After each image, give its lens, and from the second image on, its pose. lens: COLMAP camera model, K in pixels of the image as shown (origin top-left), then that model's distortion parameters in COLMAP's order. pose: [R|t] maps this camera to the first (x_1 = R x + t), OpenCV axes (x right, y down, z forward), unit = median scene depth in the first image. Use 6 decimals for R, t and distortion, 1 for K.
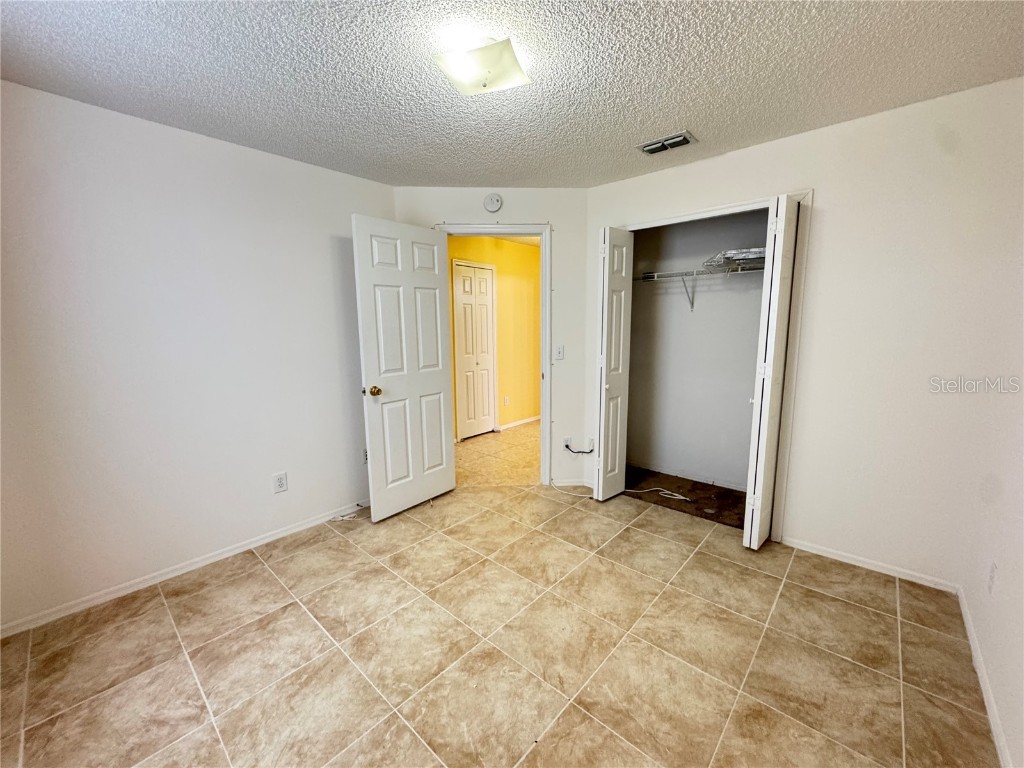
lens RADIAL K [[409.6, 0, 514.0], [0, 409.6, 385.6], [0, 0, 1]] dist [-0.003359, 0.000716]
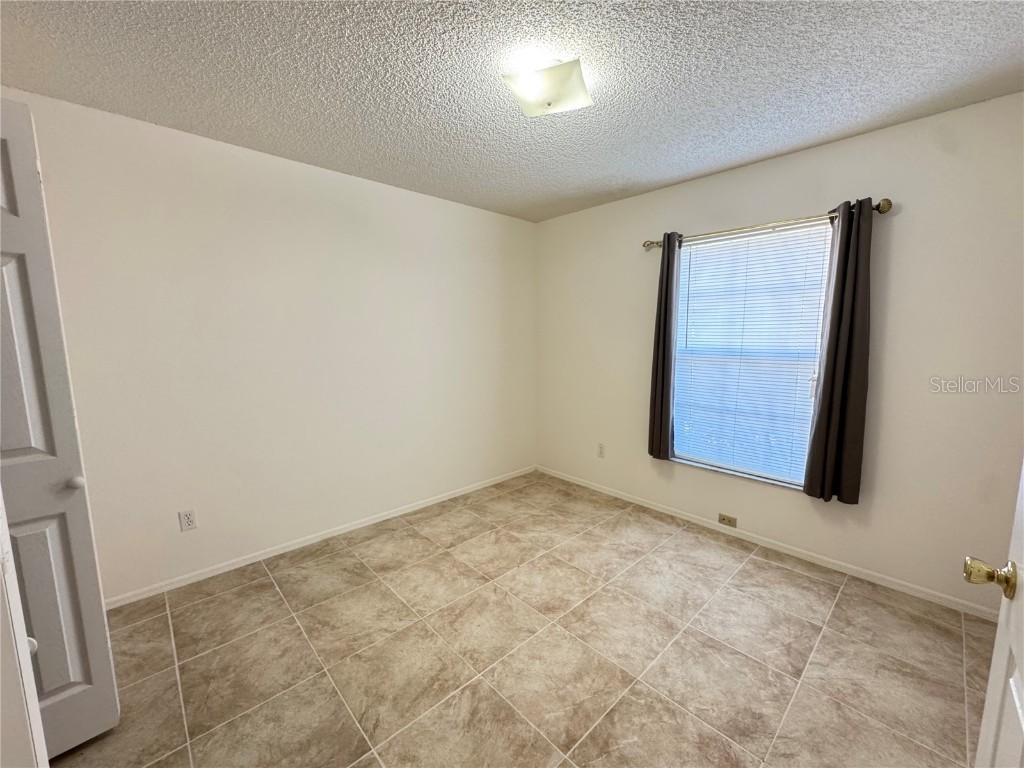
lens RADIAL K [[409.6, 0, 514.1], [0, 409.6, 384.9], [0, 0, 1]] dist [-0.003359, 0.000716]
pose [[-0.996287, 0.003228, 0.086038, -0.059496], [0.026655, 0.961766, 0.272571, -0.275955], [-0.081868, 0.273852, -0.958281, 1.796276]]
